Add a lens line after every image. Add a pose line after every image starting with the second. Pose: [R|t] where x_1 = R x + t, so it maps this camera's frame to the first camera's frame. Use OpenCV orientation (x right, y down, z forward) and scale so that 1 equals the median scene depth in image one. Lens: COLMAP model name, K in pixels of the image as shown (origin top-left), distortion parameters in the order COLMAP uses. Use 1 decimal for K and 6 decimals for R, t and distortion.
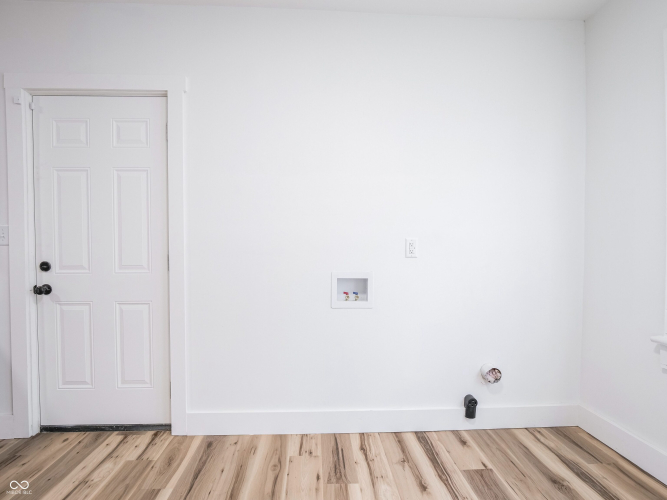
lens RADIAL K [[332.2, 0, 334.8], [0, 332.2, 250.6], [0, 0, 1]] dist [-0.015618, 0.000890]
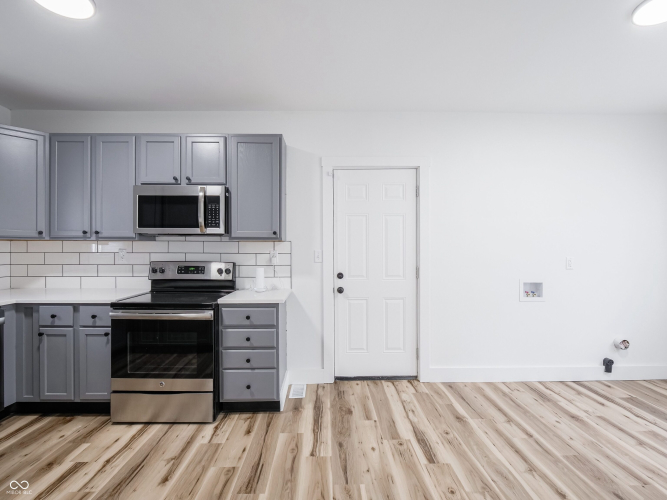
lens RADIAL K [[332.2, 0, 334.8], [0, 332.2, 250.6], [0, 0, 1]] dist [-0.015618, 0.000890]
pose [[0.999424, -0.004100, -0.033693, -0.853930], [0.003571, 0.999870, -0.015755, -0.049005], [0.033754, 0.015626, 0.999308, -0.618915]]
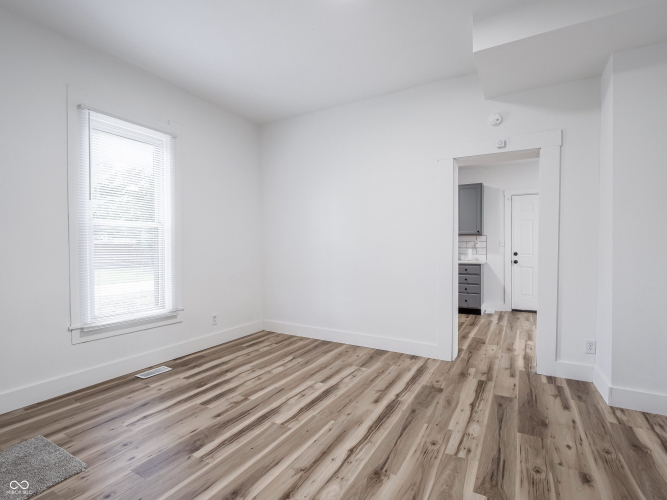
lens RADIAL K [[343.6, 0, 315.0], [0, 343.6, 248.4], [0, 0, 1]] dist [-0.013804, 0.001432]
pose [[0.825990, 0.004938, -0.563663, -0.642029], [-0.002186, 0.999982, 0.005557, -0.014261], [0.563680, -0.003357, 0.825986, -2.521614]]
